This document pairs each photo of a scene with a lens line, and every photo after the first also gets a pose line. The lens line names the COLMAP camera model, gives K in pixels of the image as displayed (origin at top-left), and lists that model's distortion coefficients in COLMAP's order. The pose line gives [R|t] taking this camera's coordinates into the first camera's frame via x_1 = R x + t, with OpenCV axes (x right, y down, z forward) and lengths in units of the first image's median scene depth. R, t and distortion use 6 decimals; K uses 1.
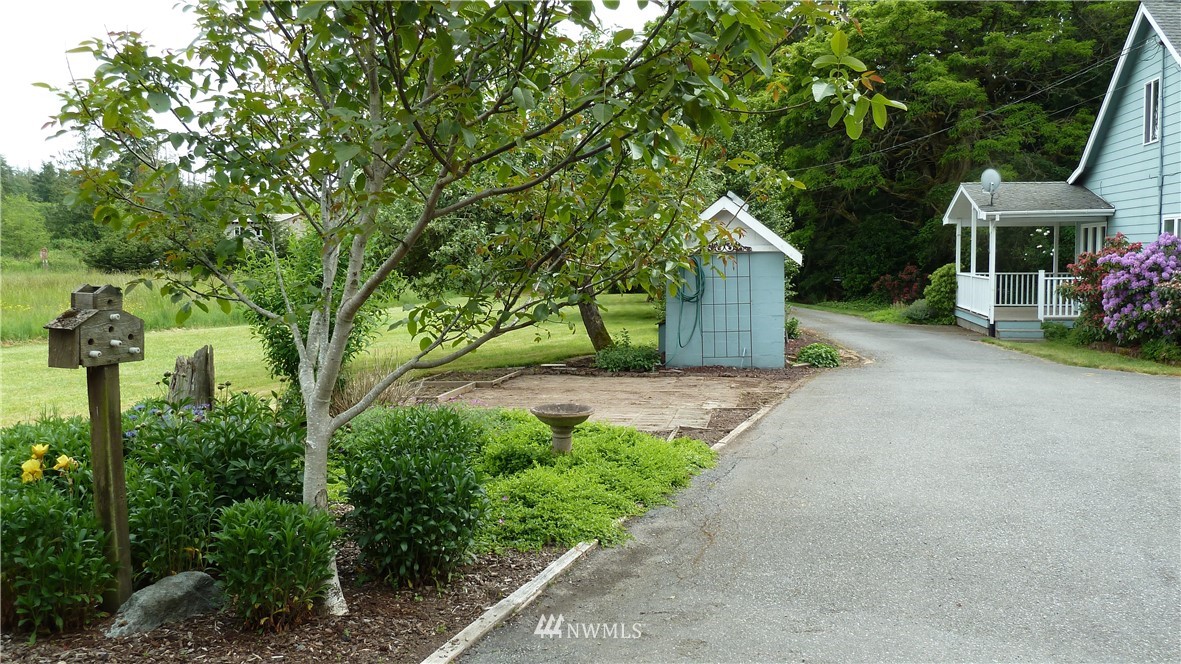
lens RADIAL K [[1083.0, 0, 587.4], [0, 1083.0, 328.9], [0, 0, 1]] dist [-0.034469, 0.000000]
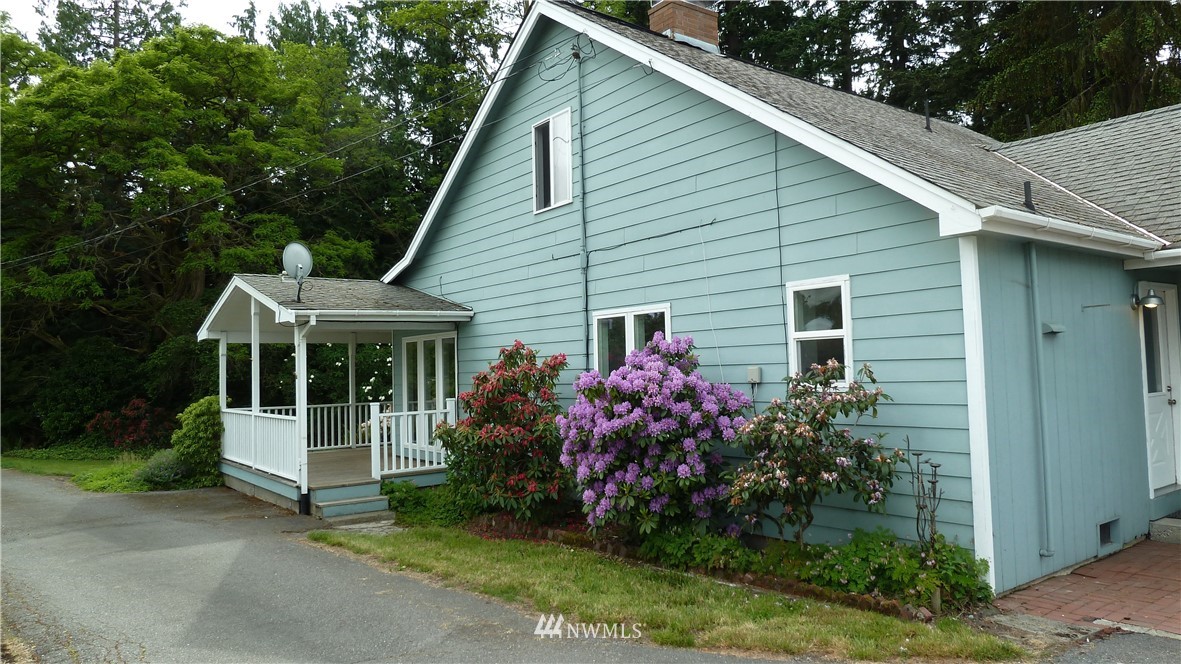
lens RADIAL K [[820.4, 0, 586.2], [0, 820.4, 325.4], [0, 0, 1]] dist [-0.020072, 0.003690]
pose [[0.691968, 0.028654, 0.721359, 0.124226], [0.072683, 0.991370, -0.109101, -0.030986], [-0.718260, 0.127925, 0.683913, 0.464978]]
